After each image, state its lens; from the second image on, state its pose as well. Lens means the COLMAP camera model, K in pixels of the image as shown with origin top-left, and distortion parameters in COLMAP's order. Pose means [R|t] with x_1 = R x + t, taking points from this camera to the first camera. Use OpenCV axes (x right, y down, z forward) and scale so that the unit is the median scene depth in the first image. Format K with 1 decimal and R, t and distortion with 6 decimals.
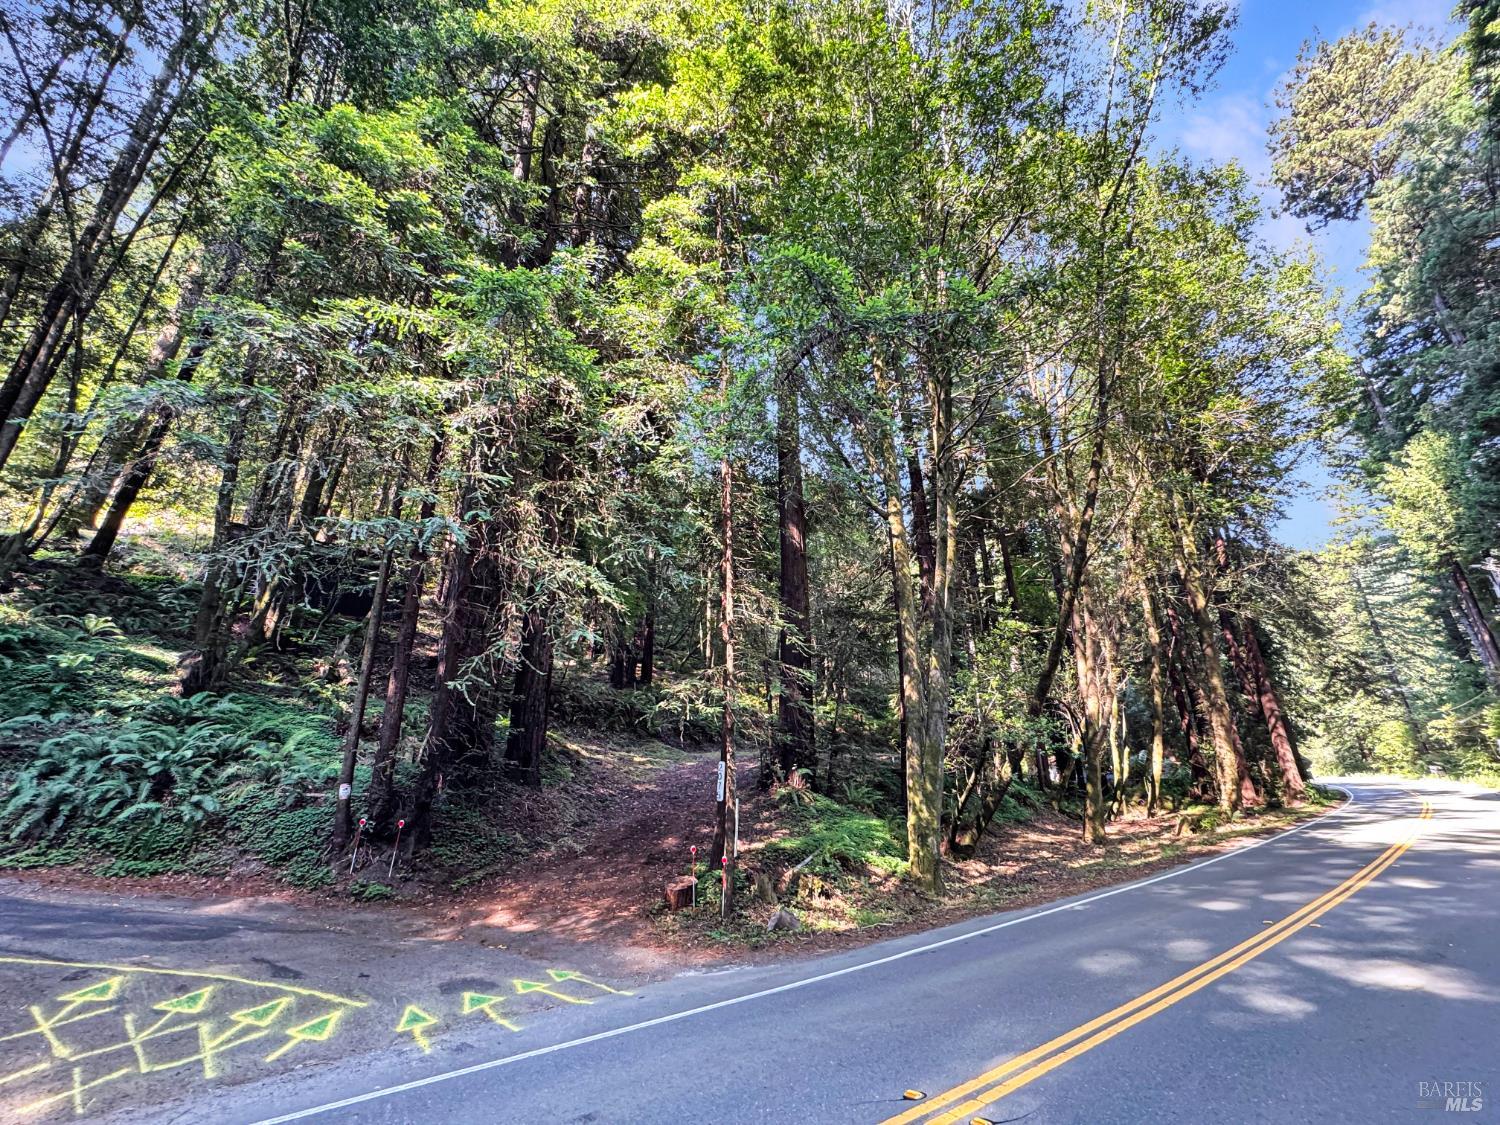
lens RADIAL K [[598.3, 0, 748.6], [0, 598.3, 560.2], [0, 0, 1]] dist [-0.004692, 0.000631]
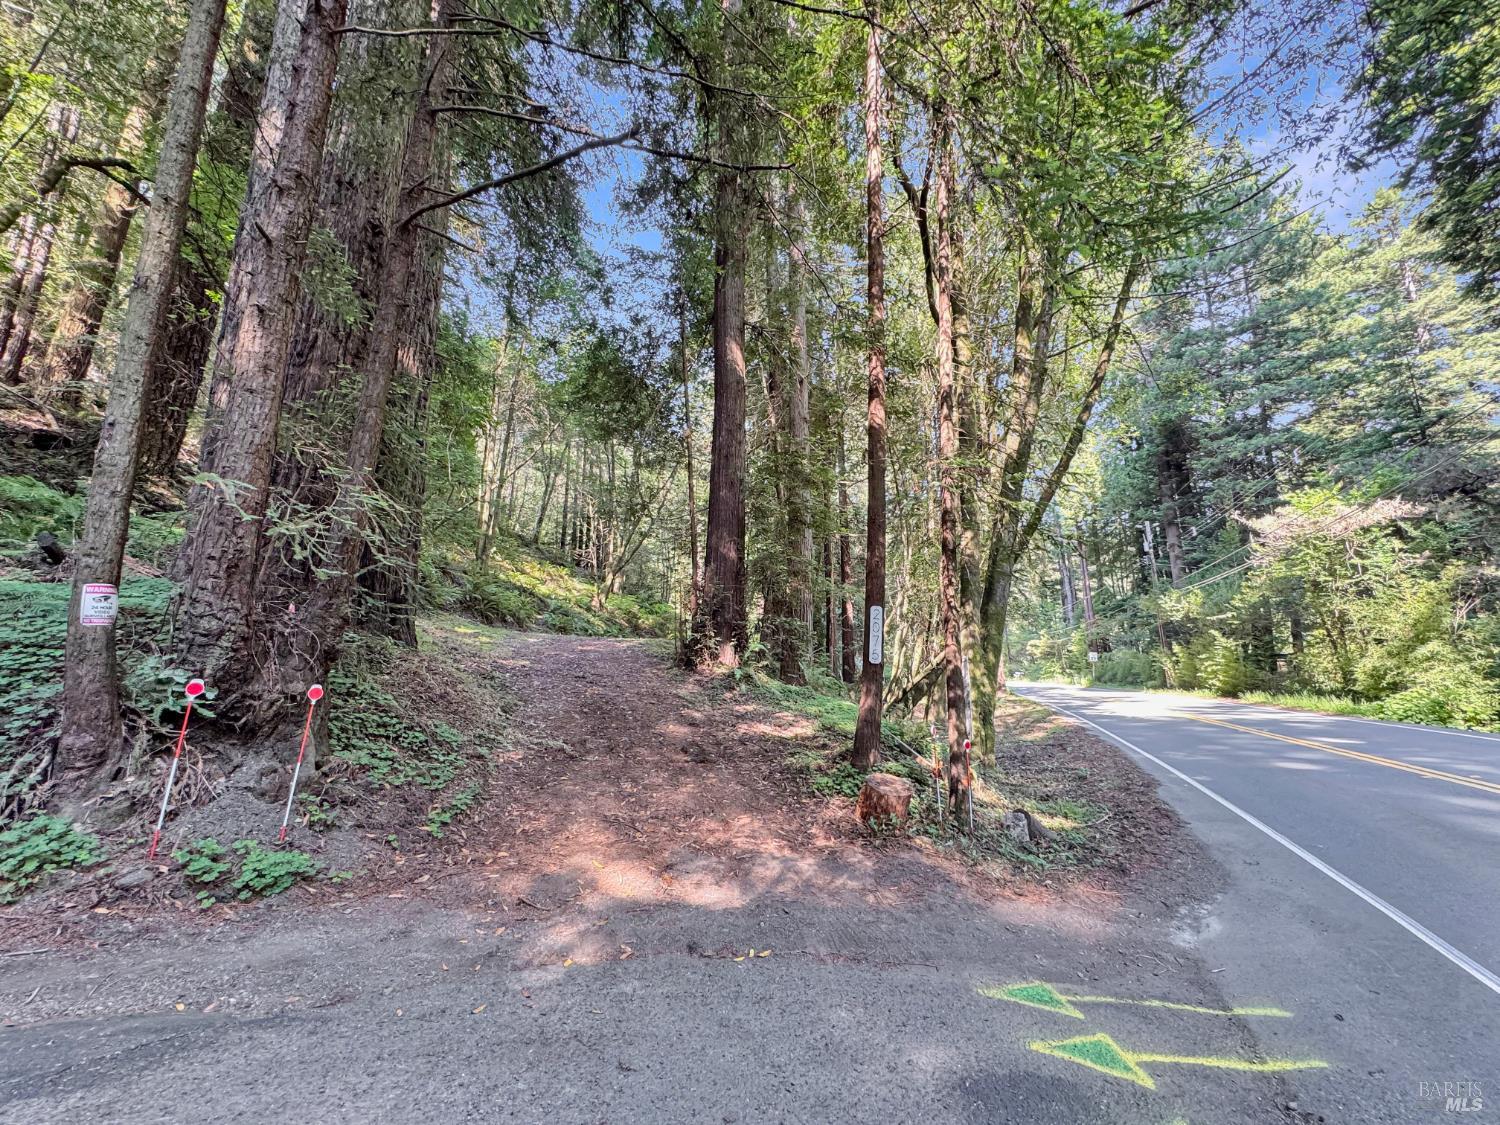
lens RADIAL K [[598.3, 0, 749.9], [0, 598.3, 562.1], [0, 0, 1]] dist [-0.004692, 0.000631]
pose [[0.875157, 0.102546, 0.472848, -0.382802], [-0.173643, 0.978744, 0.109123, 0.195130], [-0.451607, -0.177607, 0.874361, 0.401310]]
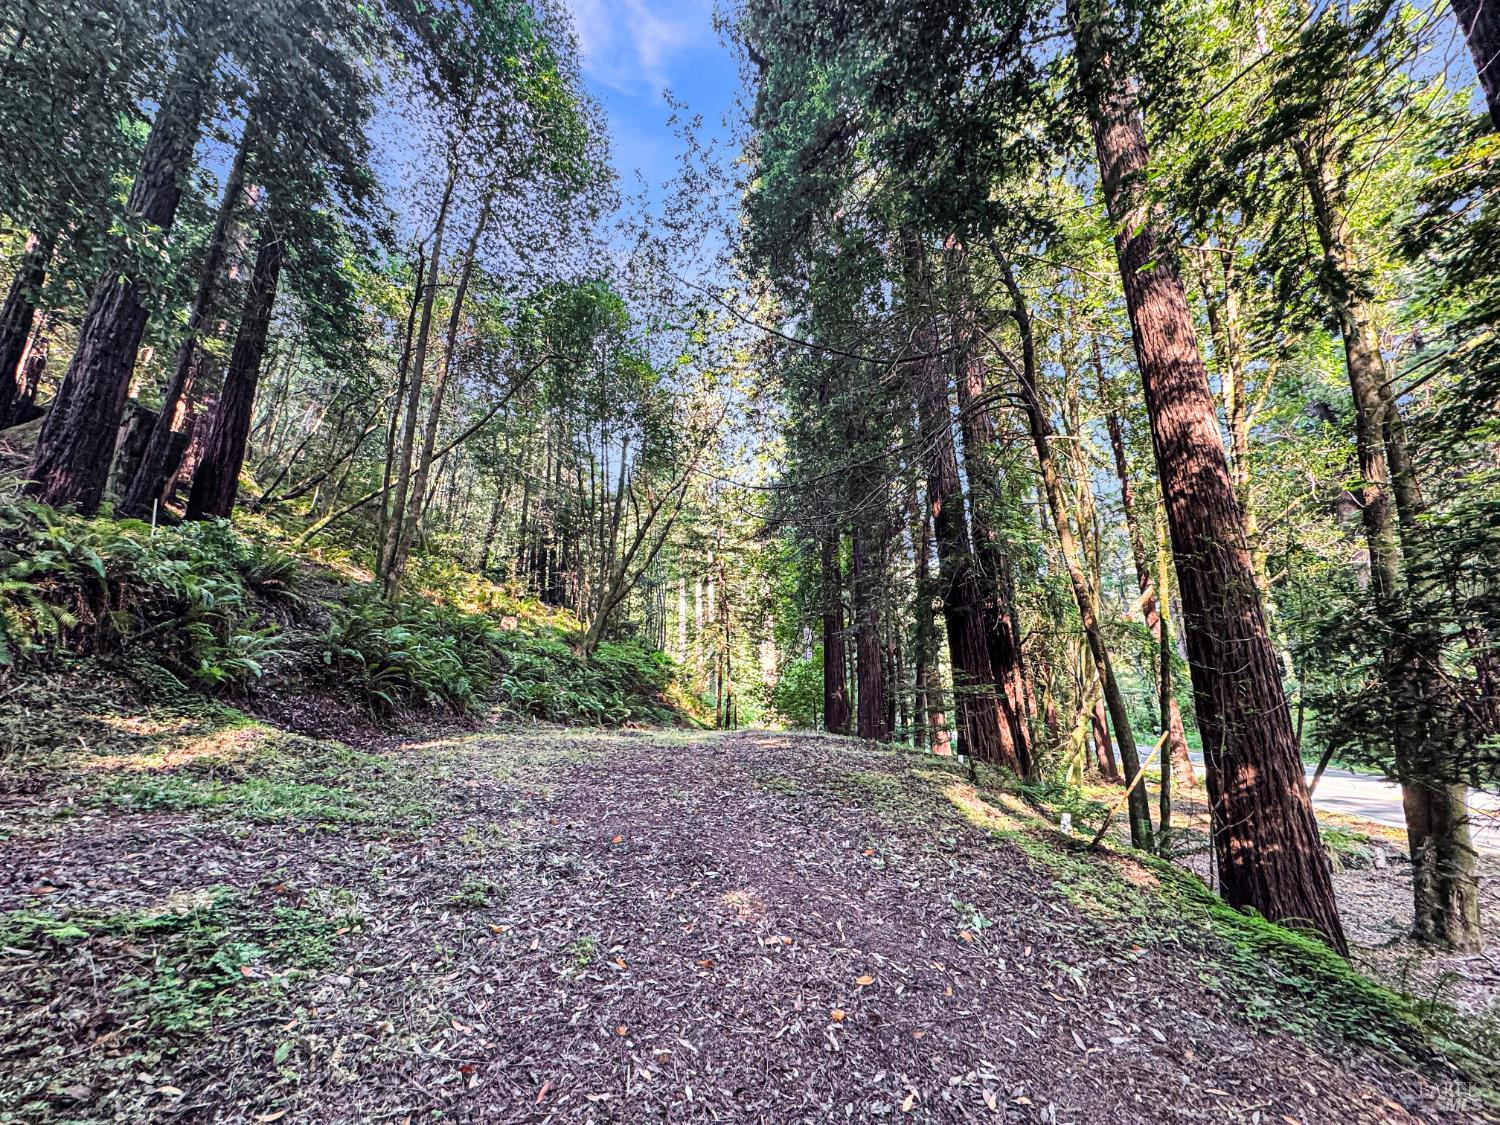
lens RADIAL K [[598.3, 0, 750.3], [0, 598.3, 561.7], [0, 0, 1]] dist [-0.004692, 0.000631]
pose [[0.830843, 0.137909, 0.539149, -0.244597], [-0.178869, 0.983579, 0.024052, 0.415604], [-0.526978, -0.116420, 0.841867, 1.450590]]
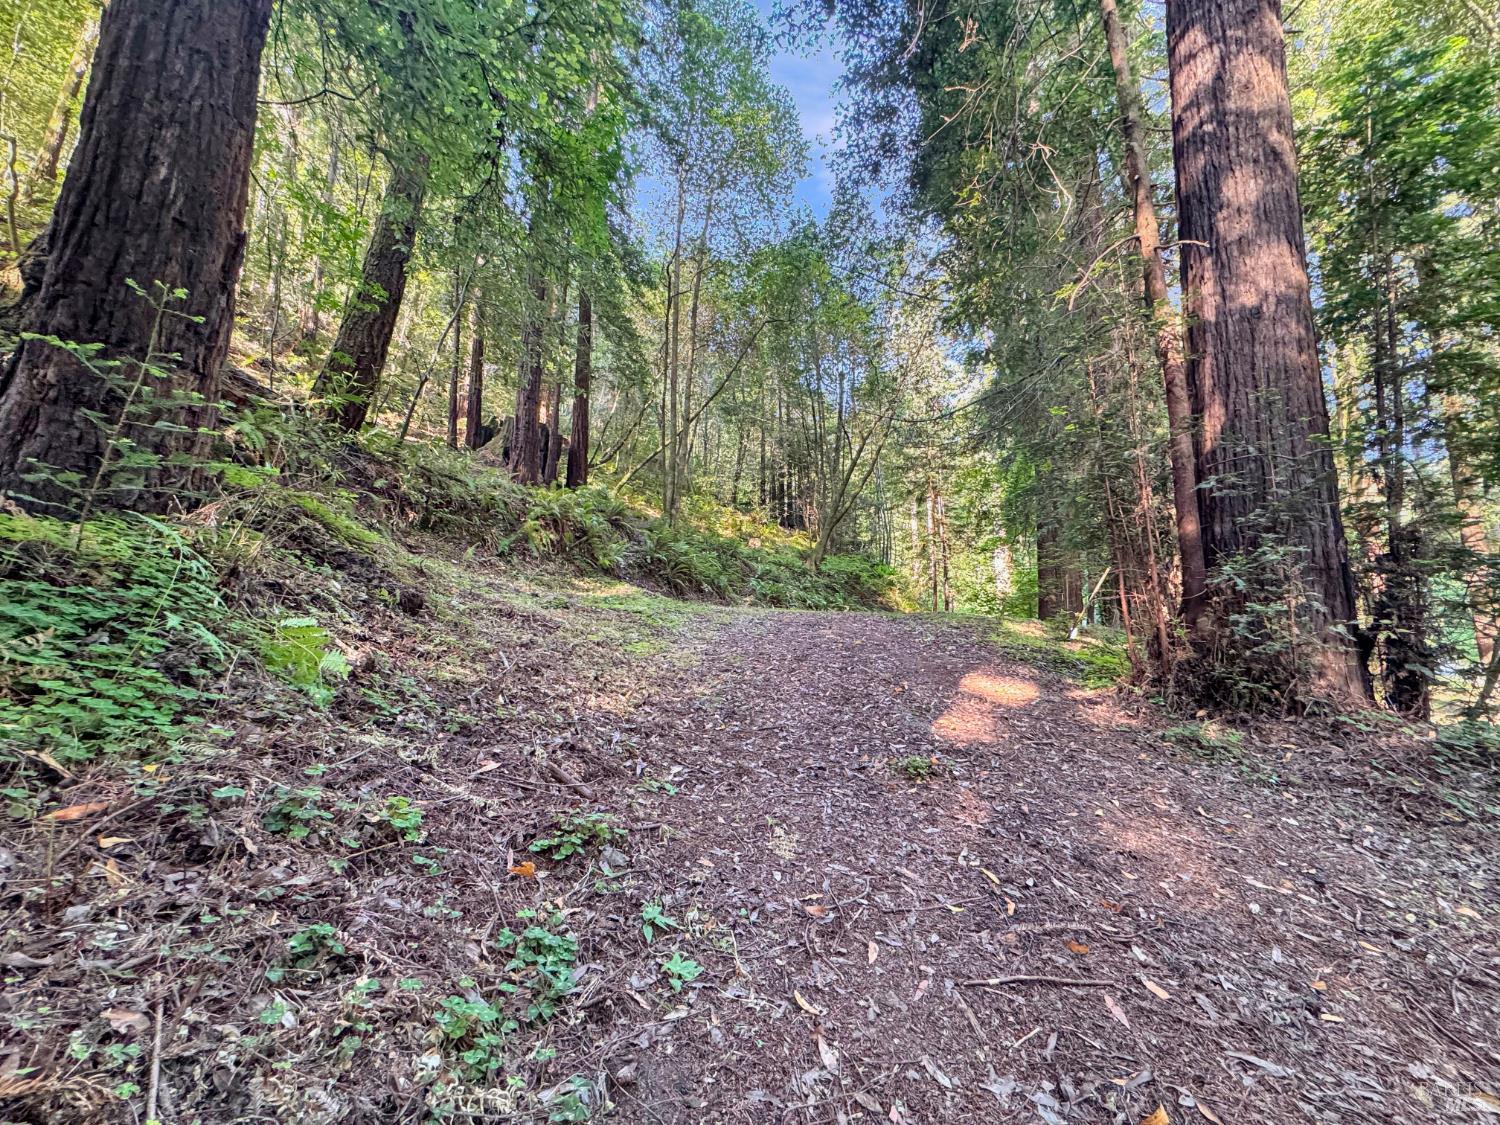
lens RADIAL K [[598.3, 0, 750.0], [0, 598.3, 560.3], [0, 0, 1]] dist [-0.004692, 0.000631]
pose [[0.983498, 0.035689, 0.177363, -0.277908], [-0.071037, 0.977795, 0.197154, 0.381414], [-0.166389, -0.206500, 0.964195, 1.079724]]
